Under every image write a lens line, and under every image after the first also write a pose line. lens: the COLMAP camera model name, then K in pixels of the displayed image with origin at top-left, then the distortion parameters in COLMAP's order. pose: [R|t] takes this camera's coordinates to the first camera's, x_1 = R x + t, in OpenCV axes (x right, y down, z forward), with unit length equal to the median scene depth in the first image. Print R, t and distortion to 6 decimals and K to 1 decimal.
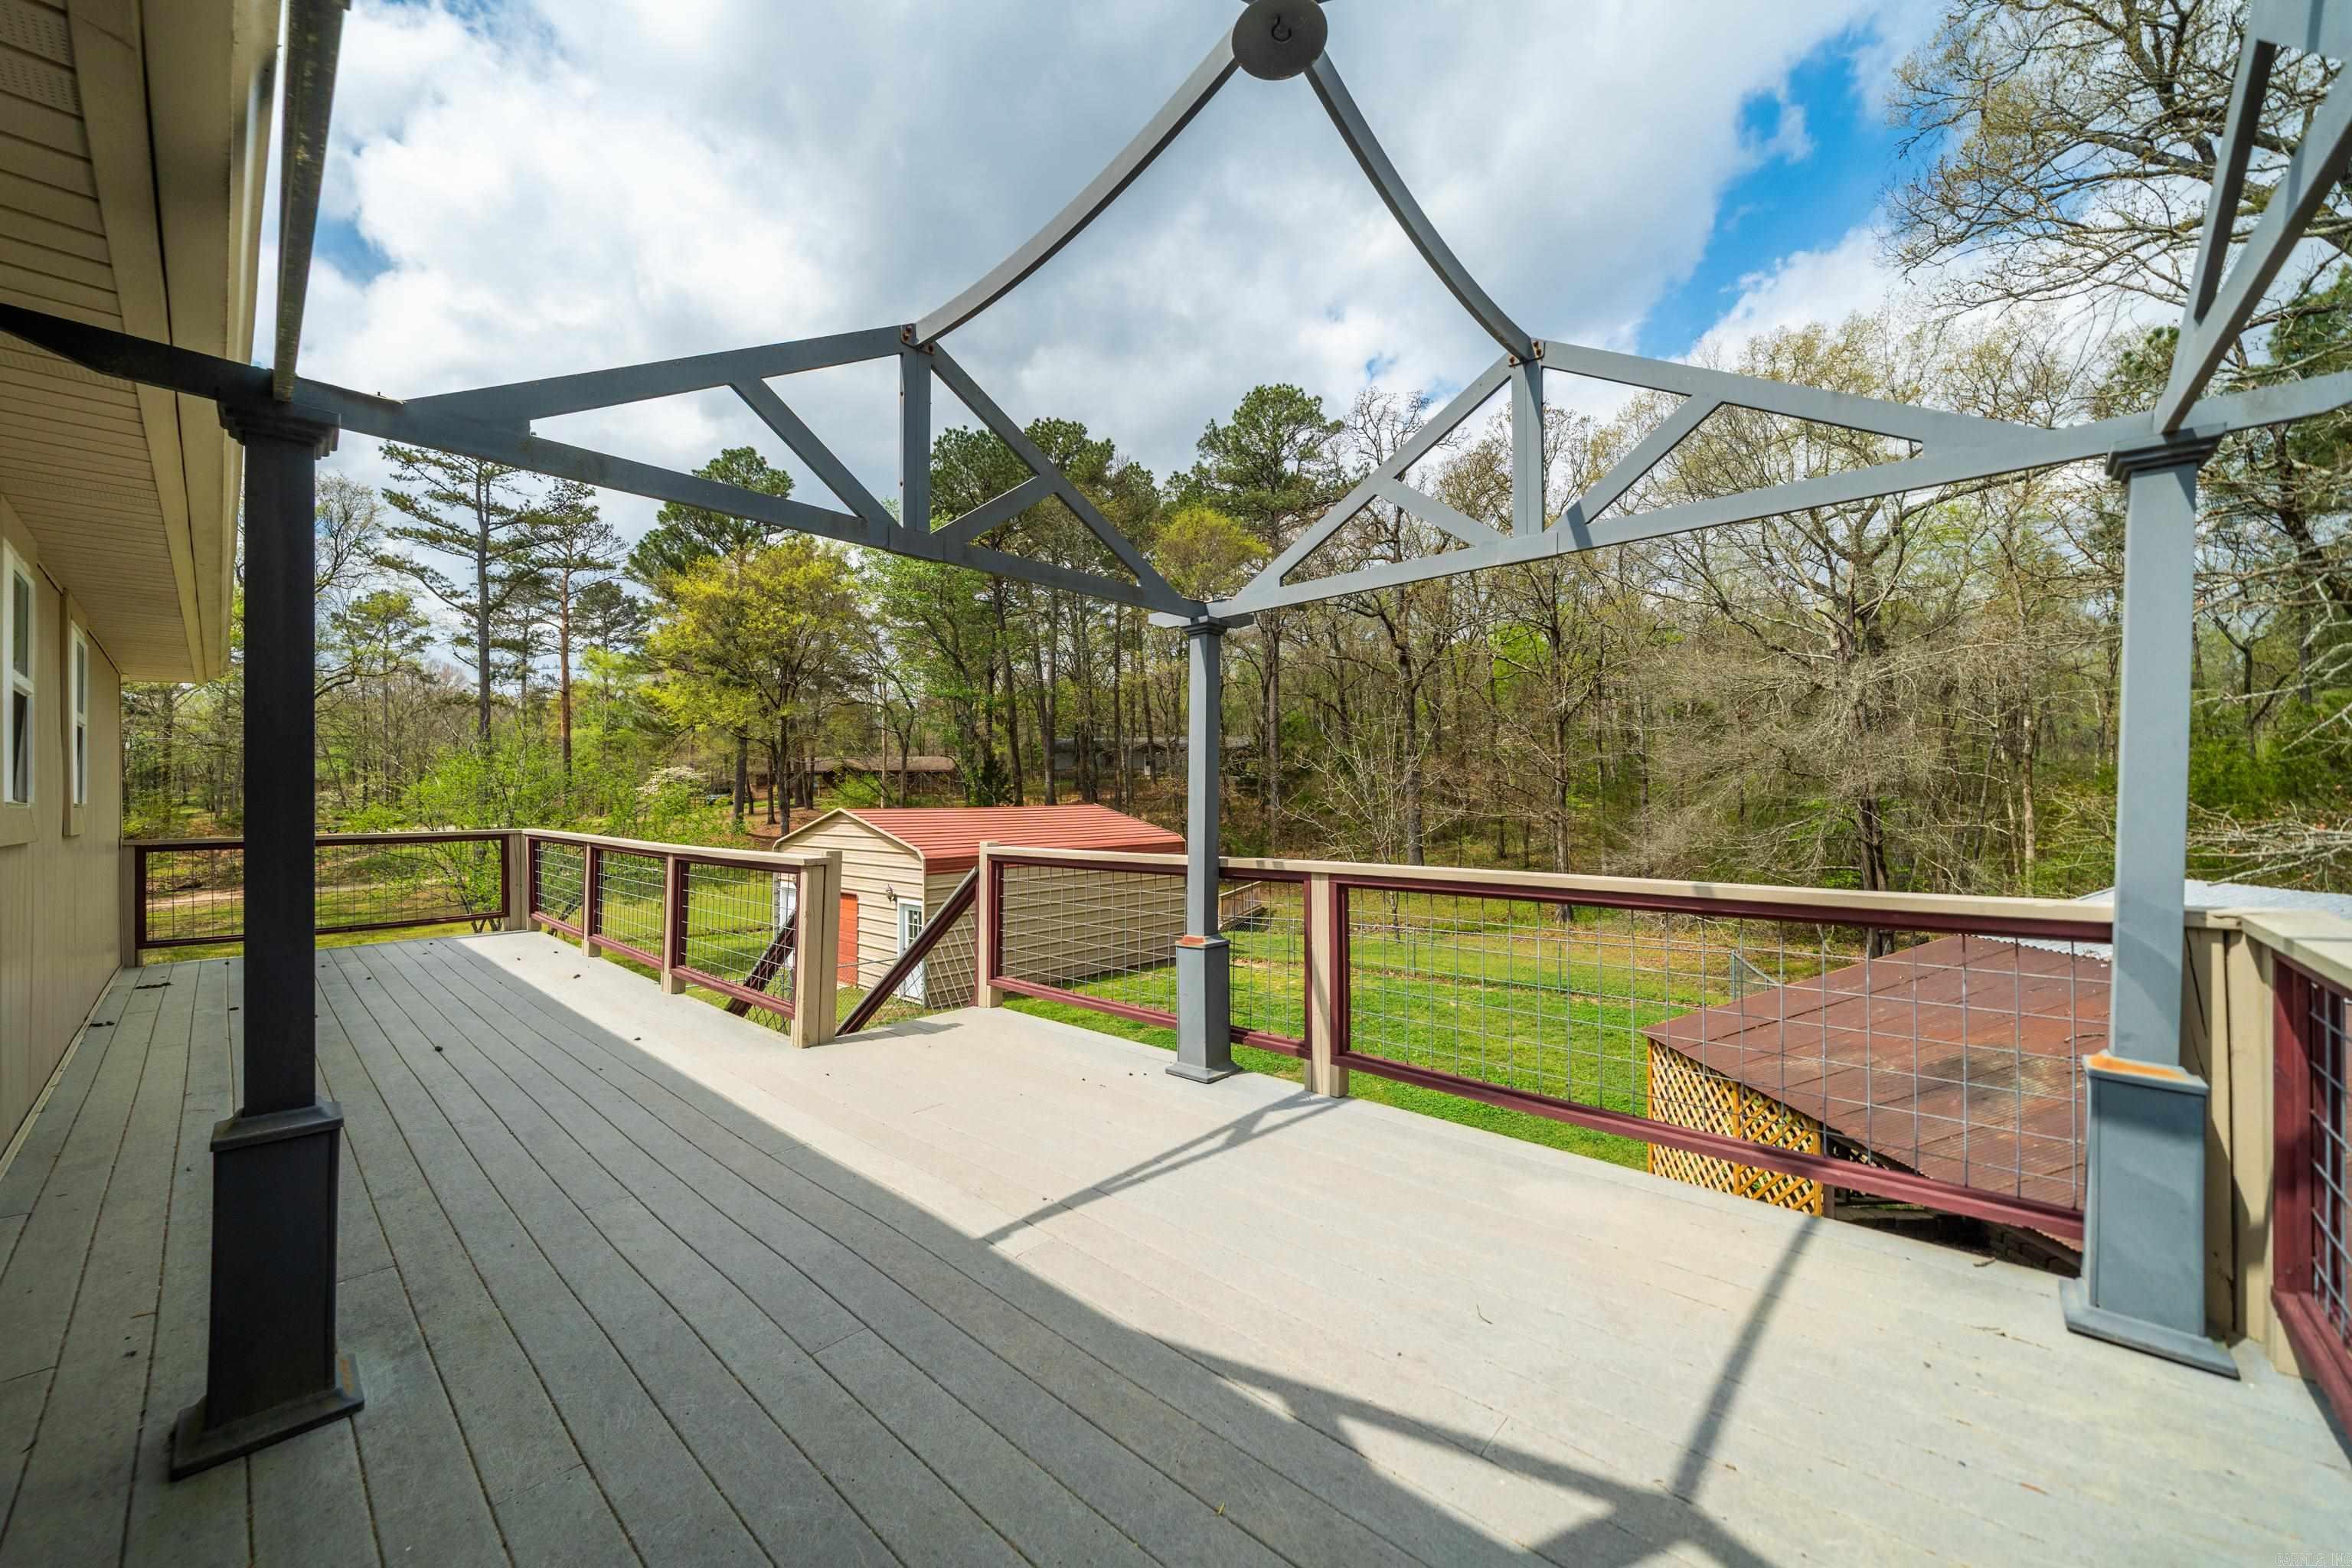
lens RADIAL K [[868.2, 0, 1176.0], [0, 868.2, 784.0], [0, 0, 1]] dist [-0.008413, -0.000059]
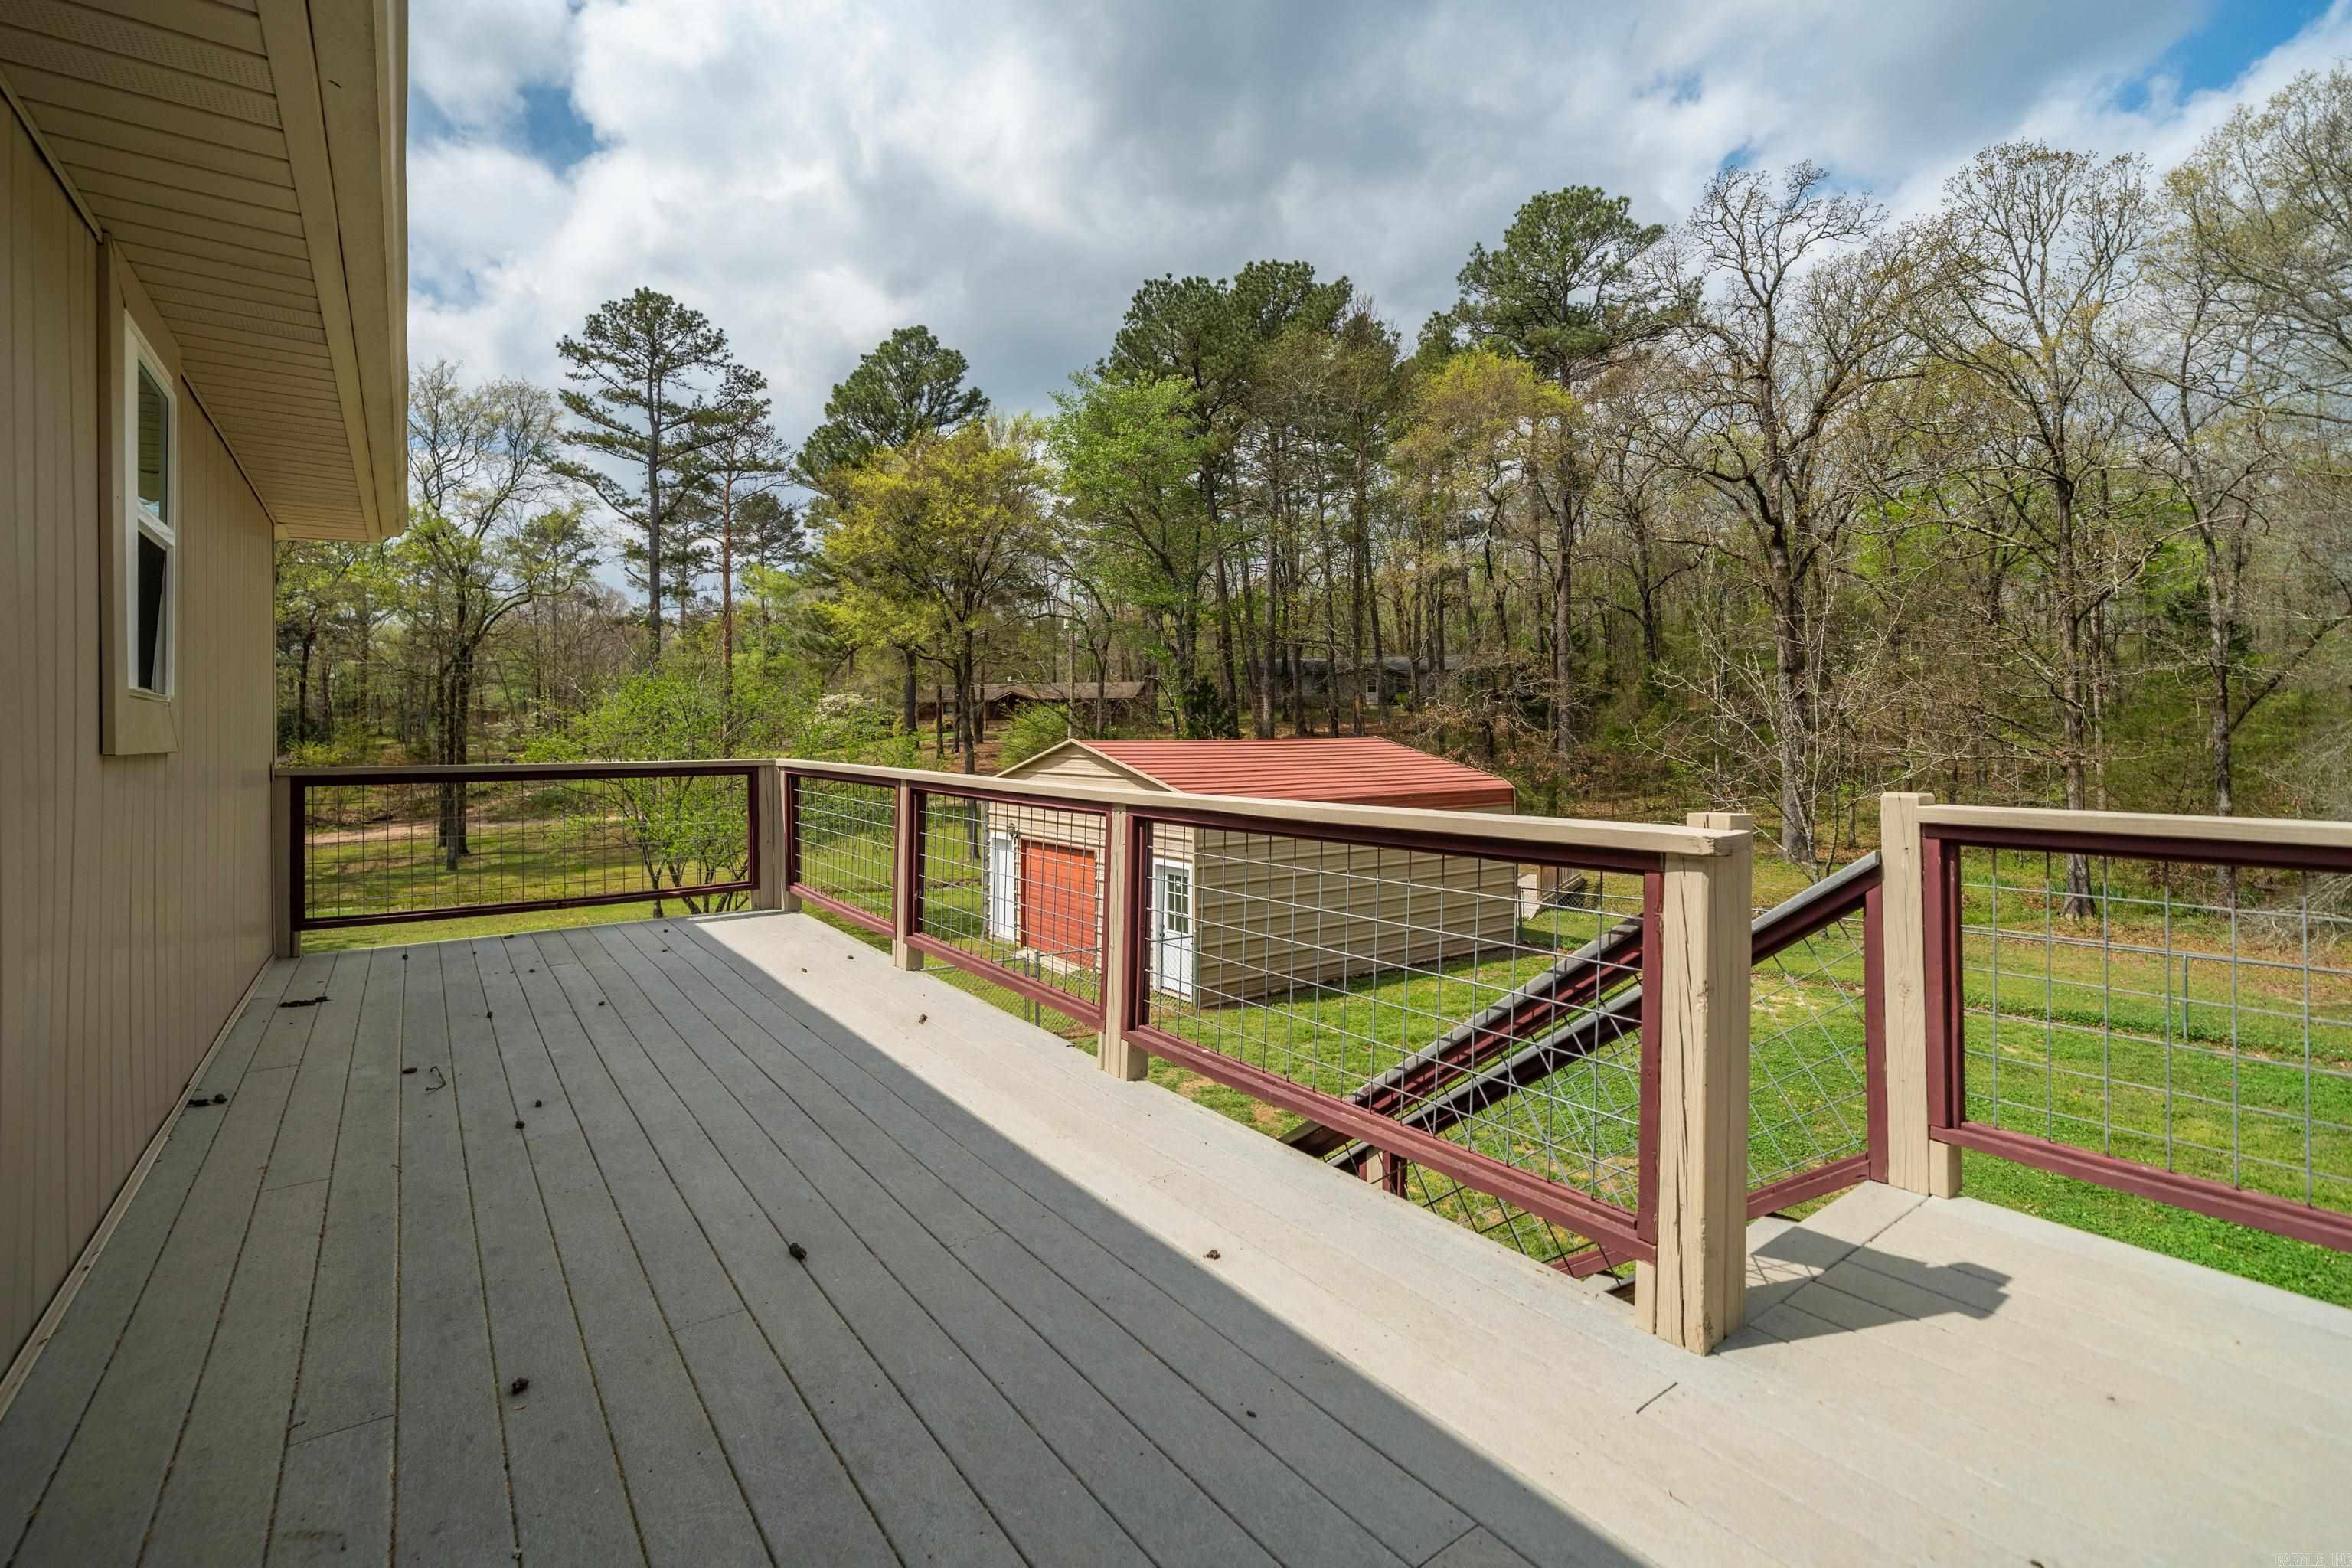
lens RADIAL K [[1049.2, 0, 1166.3], [0, 1049.2, 701.7], [0, 0, 1]] dist [-0.000027, 0.000124]
pose [[0.977202, -0.002396, -0.212298, -0.046416], [-0.000251, 0.999923, -0.012441, 0.002899], [0.212312, 0.012211, 0.977126, 0.042920]]
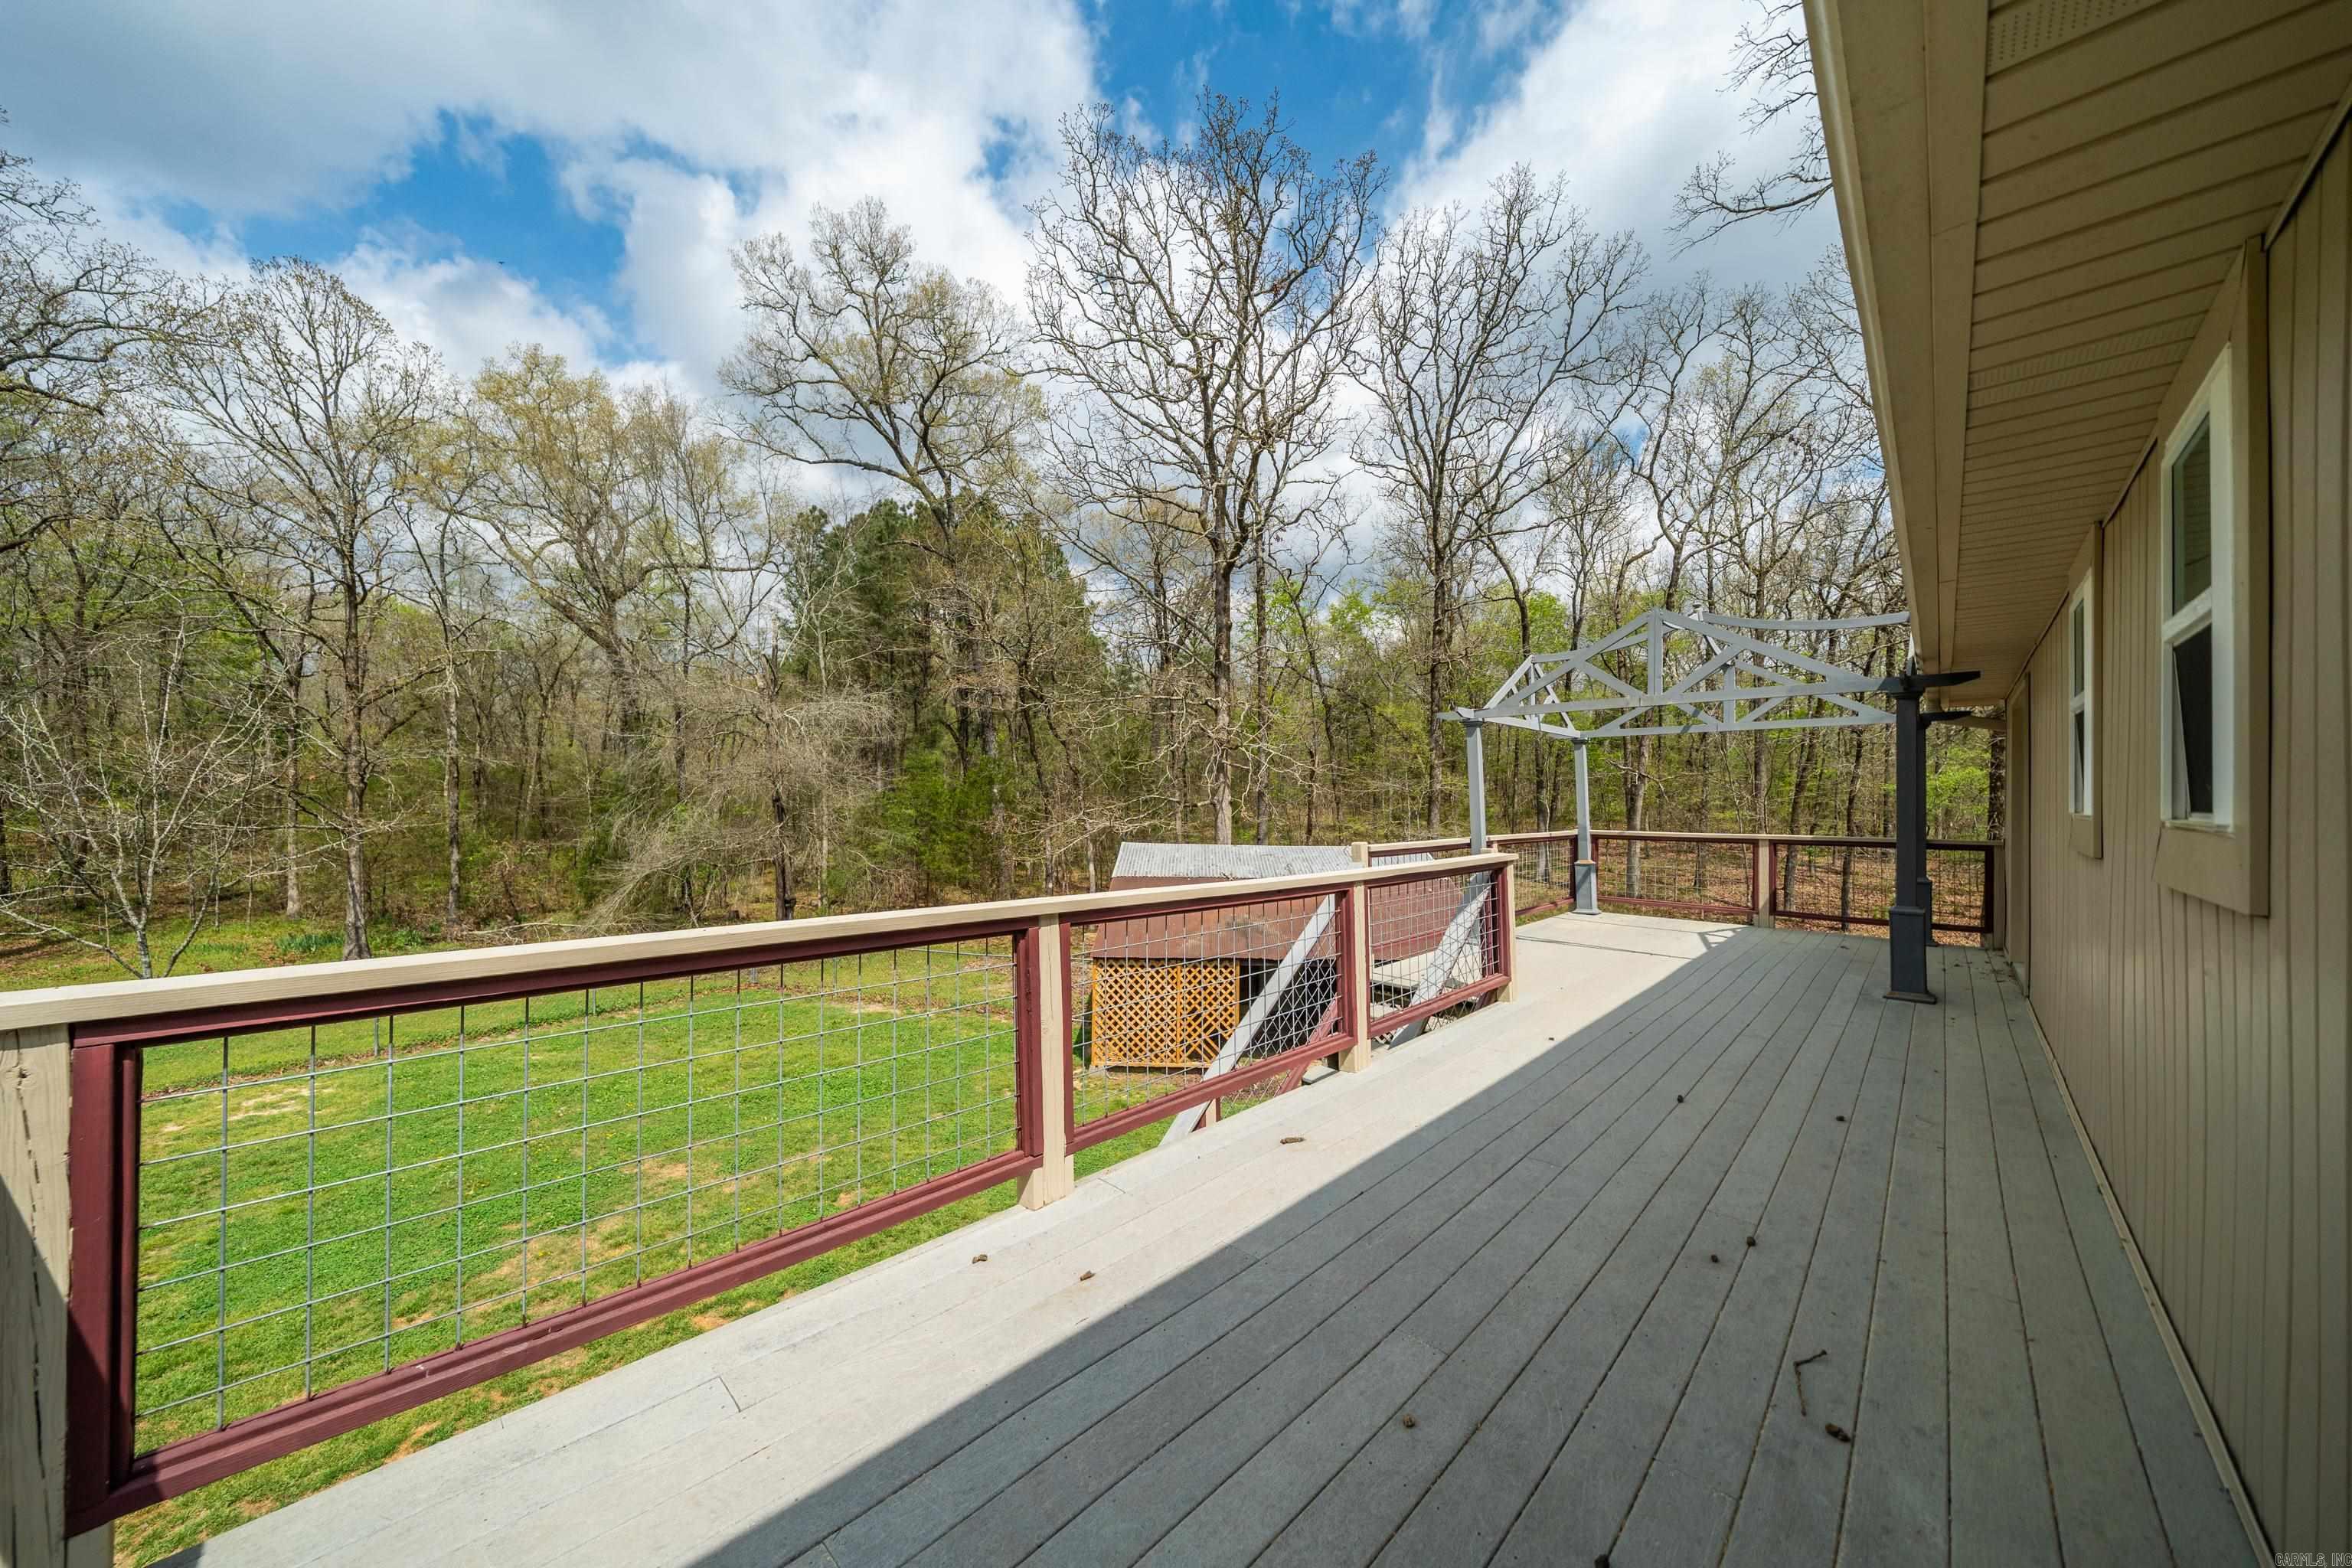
lens RADIAL K [[808.7, 0, 1176.0], [0, 808.7, 784.0], [0, 0, 1]] dist [-0.000792, -0.000059]
pose [[0.028684, 0.028094, 0.999194, -0.140921], [-0.019176, 0.999436, -0.027550, 0.001588], [-0.999405, -0.018370, 0.029207, 0.123808]]
